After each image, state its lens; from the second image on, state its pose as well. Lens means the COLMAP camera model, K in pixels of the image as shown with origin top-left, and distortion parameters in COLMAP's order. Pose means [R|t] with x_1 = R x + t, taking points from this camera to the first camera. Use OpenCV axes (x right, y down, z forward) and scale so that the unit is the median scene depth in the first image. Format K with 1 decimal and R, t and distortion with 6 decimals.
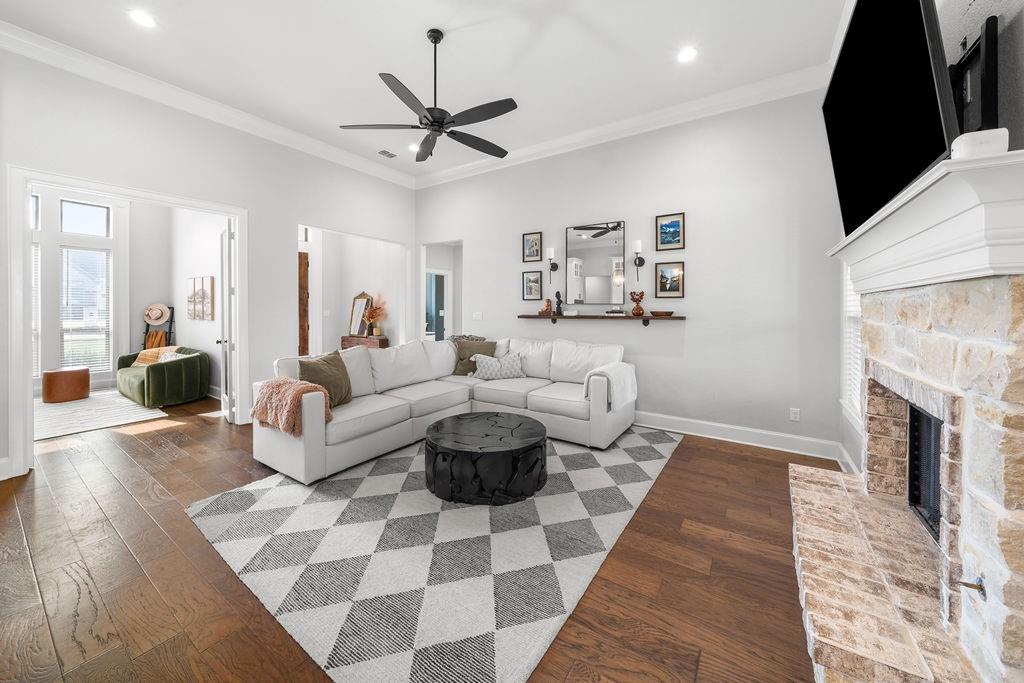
lens RADIAL K [[368.7, 0, 498.5], [0, 368.7, 307.4], [0, 0, 1]] dist [0.001143, 0.000064]
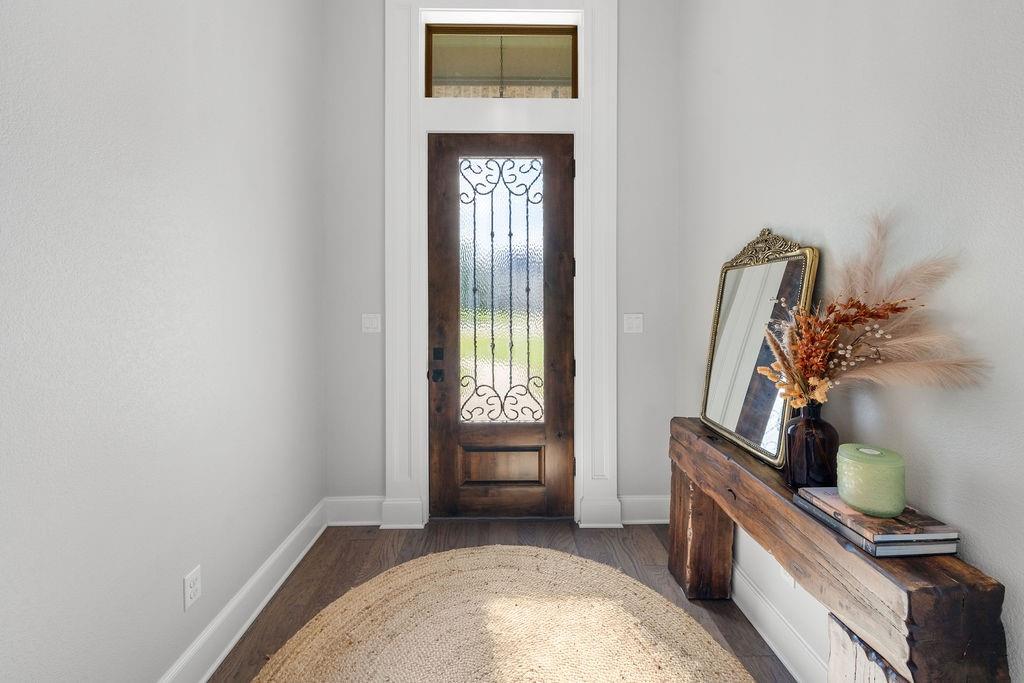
lens RADIAL K [[398.1, 0, 510.2], [0, 398.1, 313.6], [0, 0, 1]] dist [0.000222, -0.000042]
pose [[0.589466, 0.017276, -0.807609, -0.287397], [-0.006872, 0.999842, 0.016372, 0.001751], [0.807764, -0.004101, 0.589491, 0.797914]]
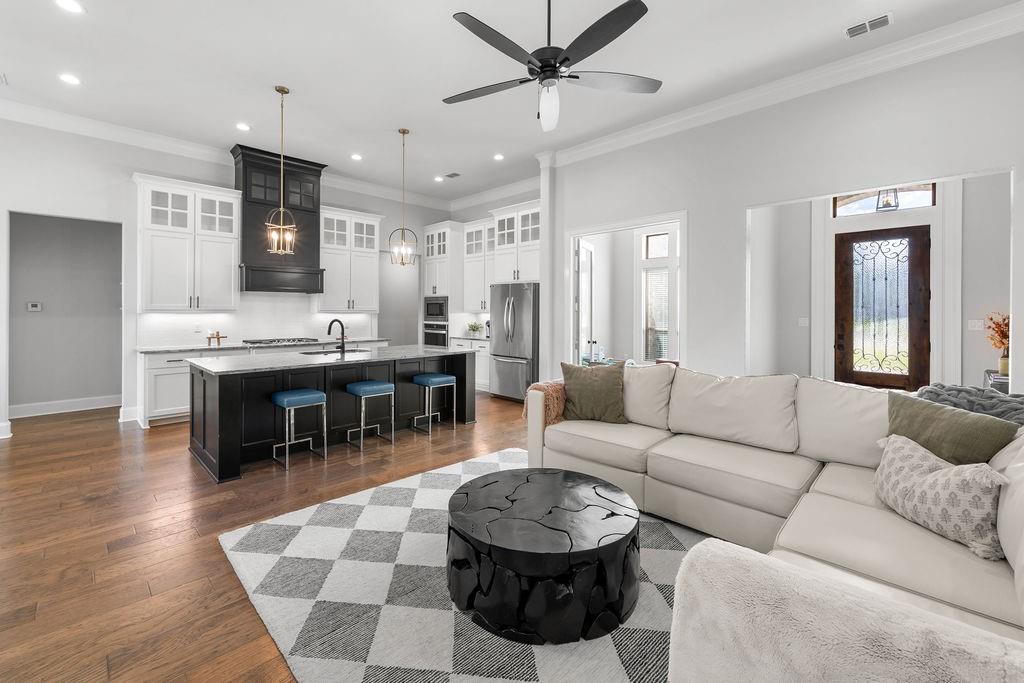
lens RADIAL K [[432.0, 0, 509.8], [0, 432.0, 311.6], [0, 0, 1]] dist [-0.000328, -0.000519]
pose [[-0.161903, 0.002199, -0.986804, 0.310282], [-0.009759, 0.999945, 0.003829, -0.001029], [0.986758, 0.010250, -0.161873, 0.461794]]
